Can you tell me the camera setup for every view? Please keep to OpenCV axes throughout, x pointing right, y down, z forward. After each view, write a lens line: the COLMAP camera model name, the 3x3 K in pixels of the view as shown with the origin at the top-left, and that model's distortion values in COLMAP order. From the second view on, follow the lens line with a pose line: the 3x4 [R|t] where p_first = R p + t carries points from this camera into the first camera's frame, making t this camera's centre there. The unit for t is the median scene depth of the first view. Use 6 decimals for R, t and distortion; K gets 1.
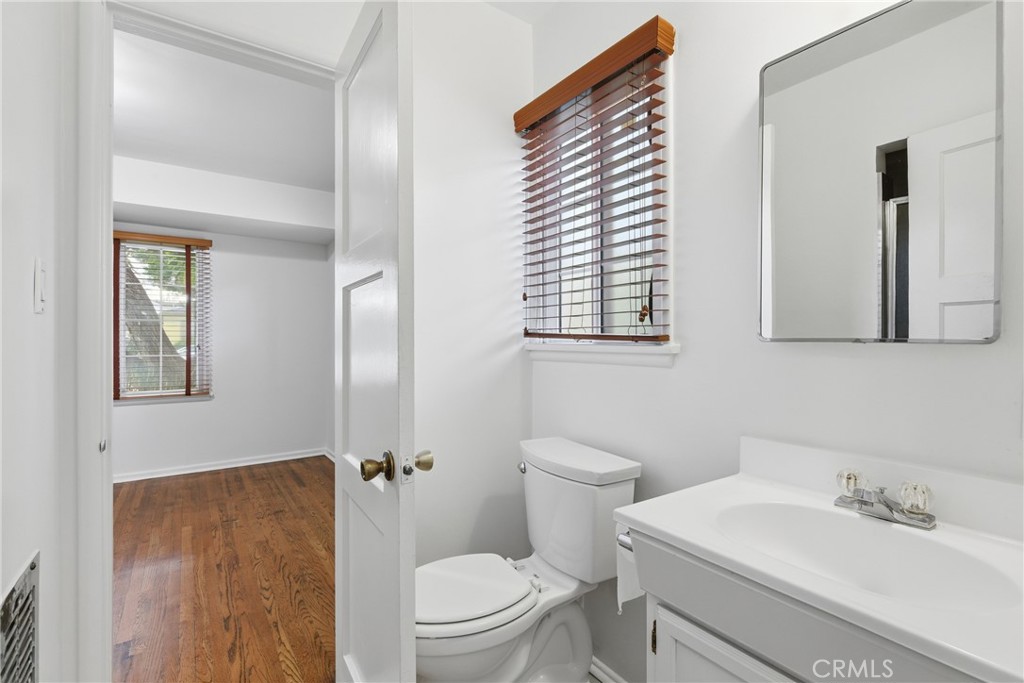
lens RADIAL K [[469.6, 0, 506.9], [0, 469.6, 341.4], [0, 0, 1]] dist [0.003779, 0.001070]
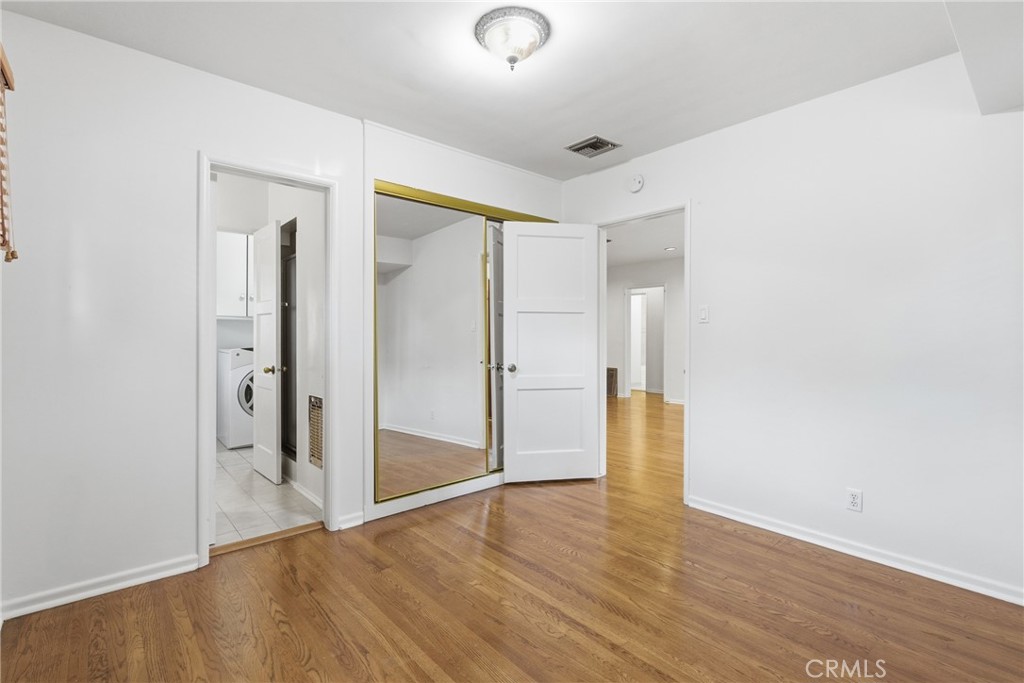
lens RADIAL K [[469.6, 0, 510.9], [0, 469.6, 339.1], [0, 0, 1]] dist [0.003779, 0.001070]
pose [[-0.992761, -0.000897, -0.120106, -0.617008], [-0.000220, 0.999984, -0.005652, 0.013145], [0.120109, -0.005584, -0.992745, 1.428848]]
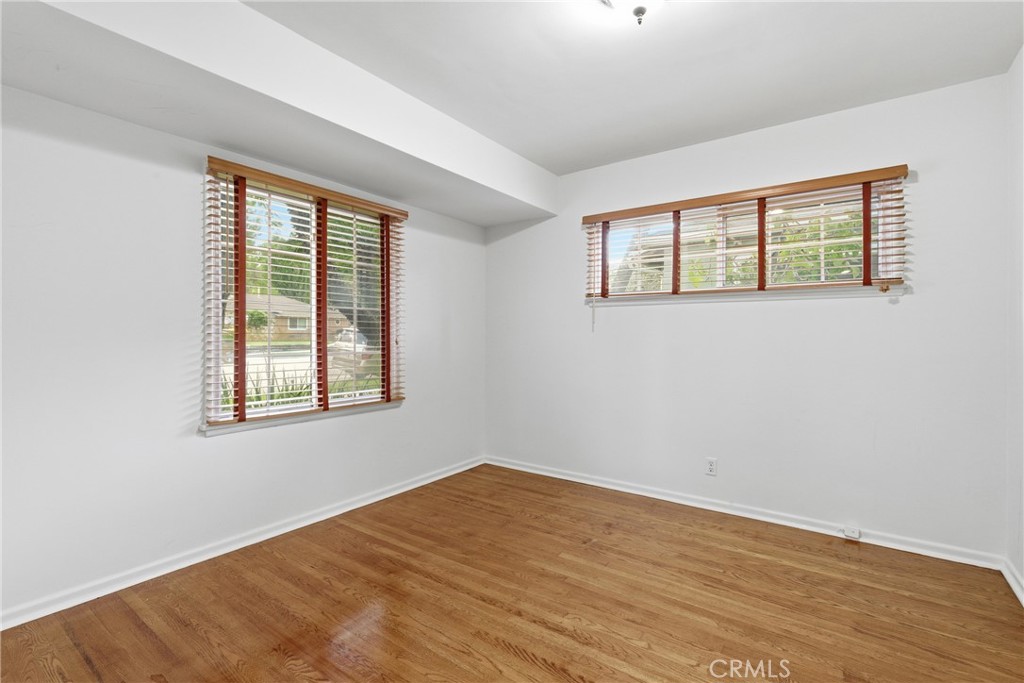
lens RADIAL K [[469.6, 0, 514.1], [0, 469.6, 337.9], [0, 0, 1]] dist [0.003779, 0.001070]
pose [[0.938121, 0.004239, 0.346282, -1.054038], [-0.005191, 0.999985, 0.001822, 0.003373], [-0.346269, -0.003507, 0.938129, 0.238299]]
